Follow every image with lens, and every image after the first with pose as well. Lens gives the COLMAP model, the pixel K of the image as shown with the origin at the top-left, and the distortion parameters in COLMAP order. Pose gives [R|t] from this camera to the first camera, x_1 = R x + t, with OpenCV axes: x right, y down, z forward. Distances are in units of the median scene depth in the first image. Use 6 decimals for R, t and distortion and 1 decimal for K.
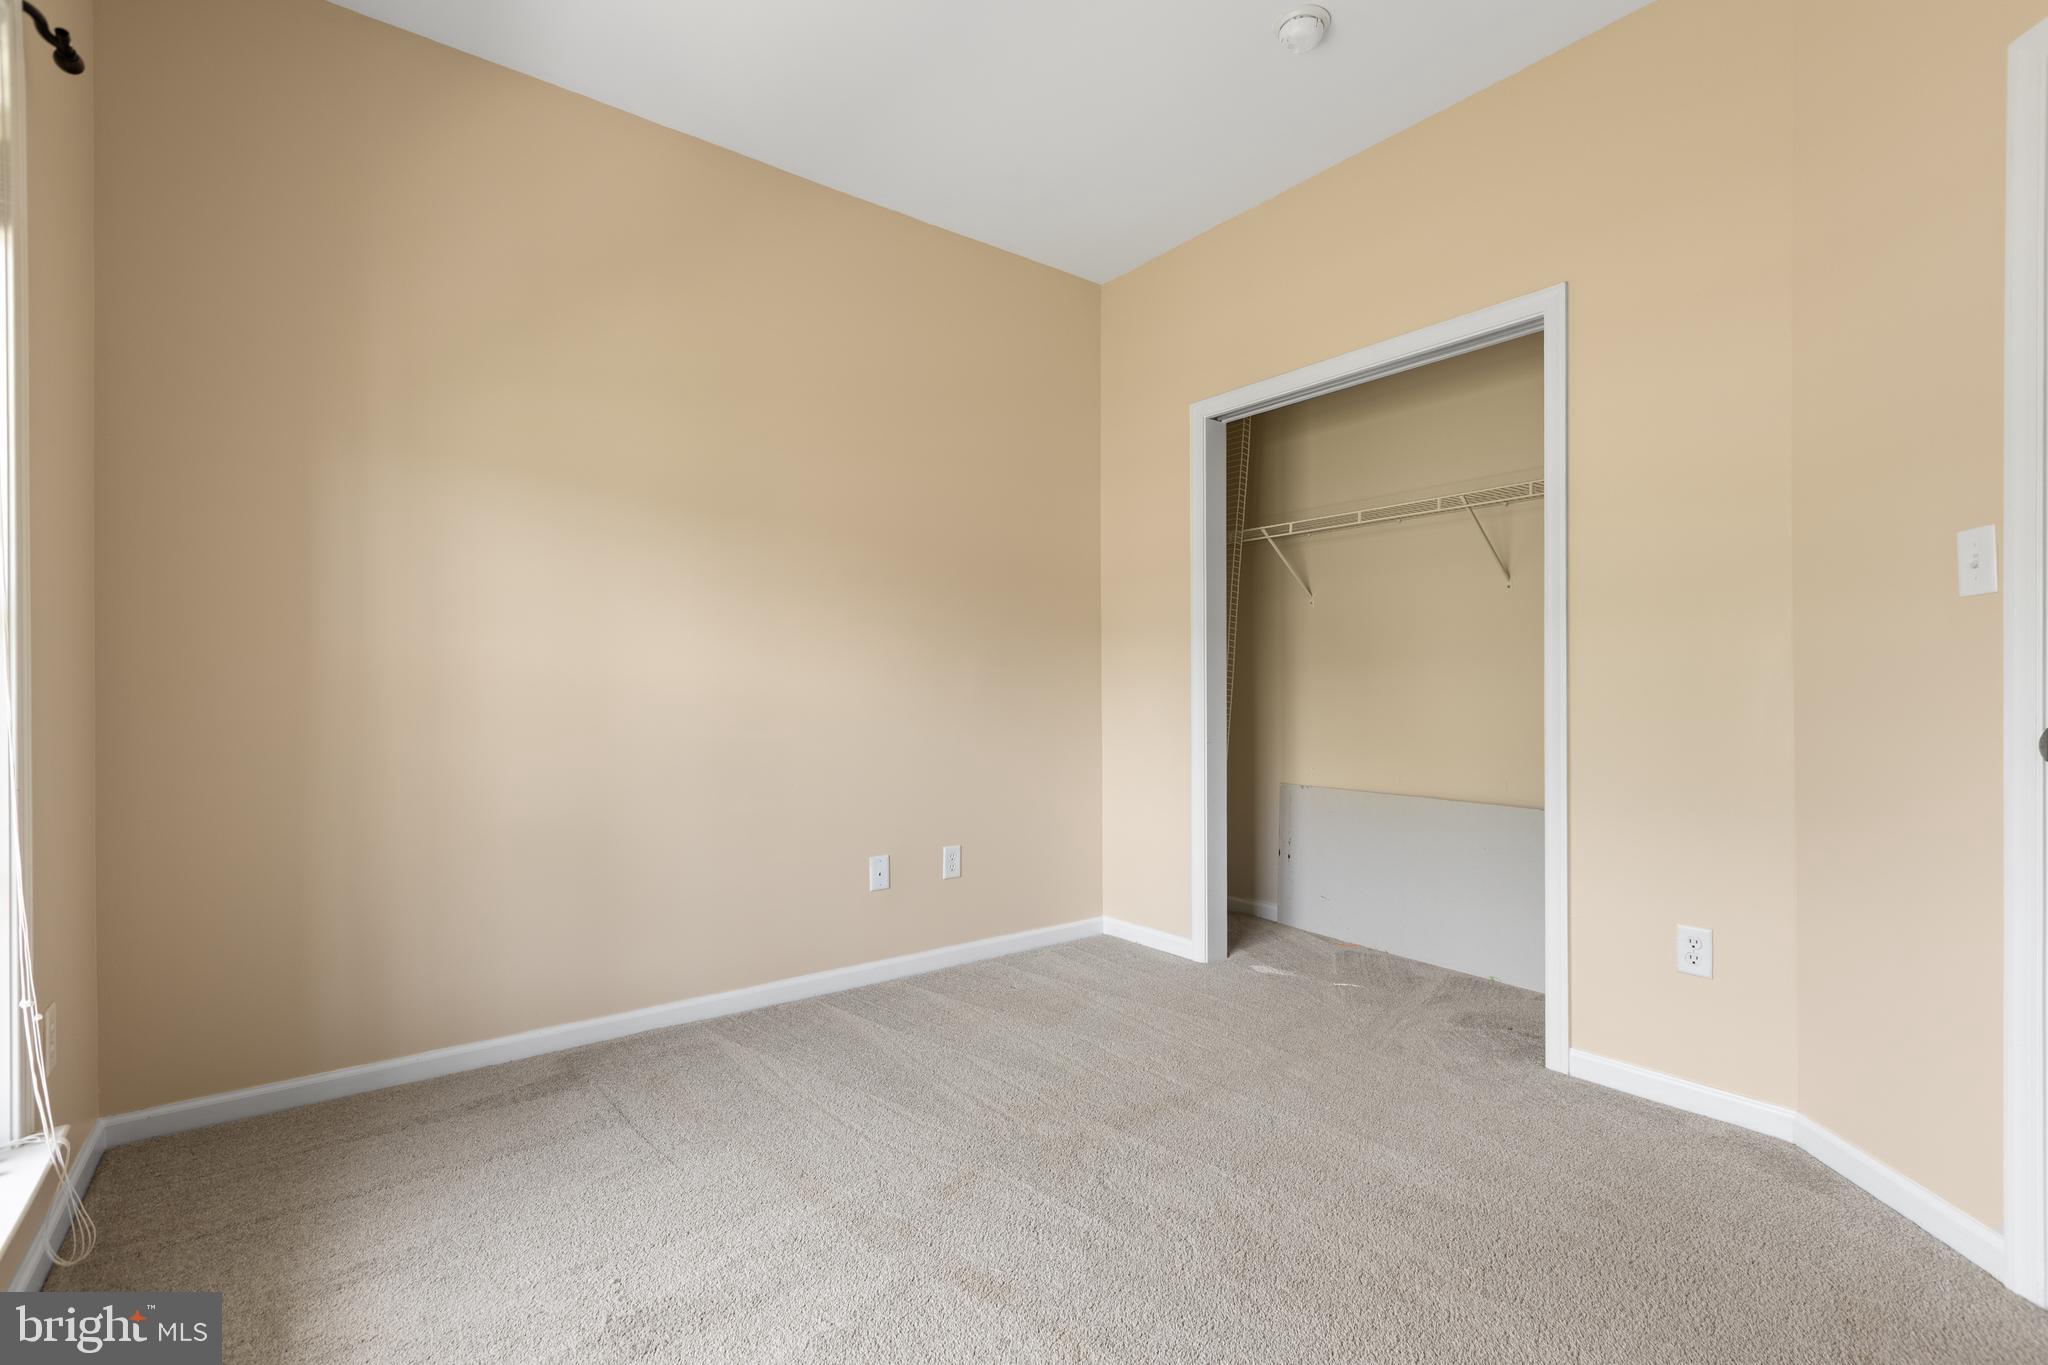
lens RADIAL K [[913.1, 0, 1026.4], [0, 913.1, 688.7], [0, 0, 1]] dist [0.001067, -0.001120]
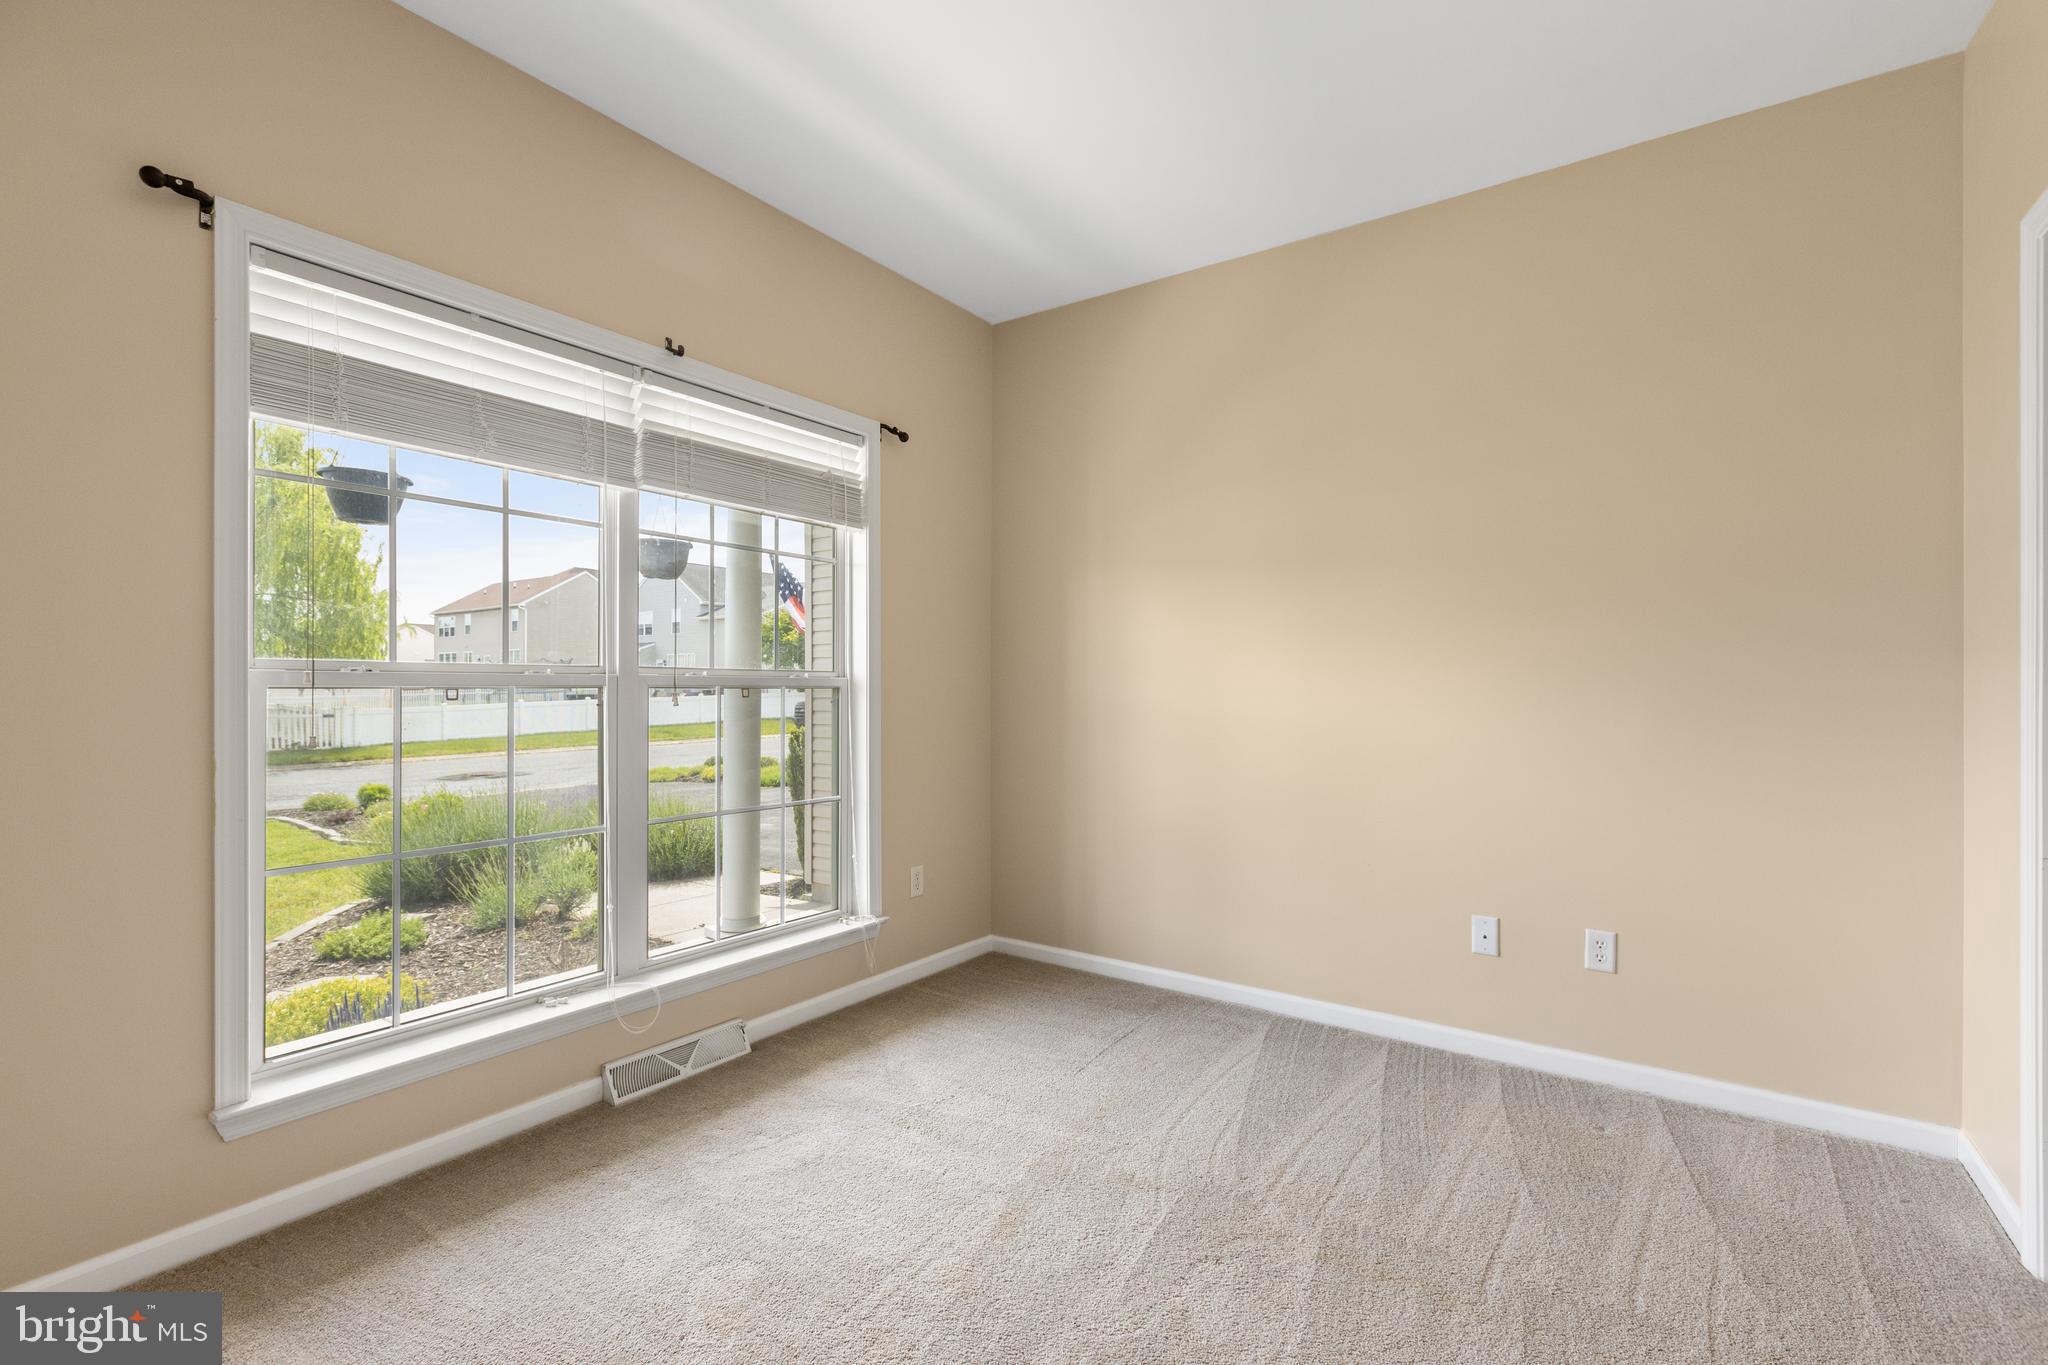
lens RADIAL K [[913.1, 0, 1026.4], [0, 913.1, 688.7], [0, 0, 1]] dist [0.001067, -0.001120]
pose [[0.299098, 0.003688, -0.954215, 0.667215], [-0.003319, 0.999991, 0.002825, -0.046567], [0.954217, 0.002322, 0.299107, 0.375416]]
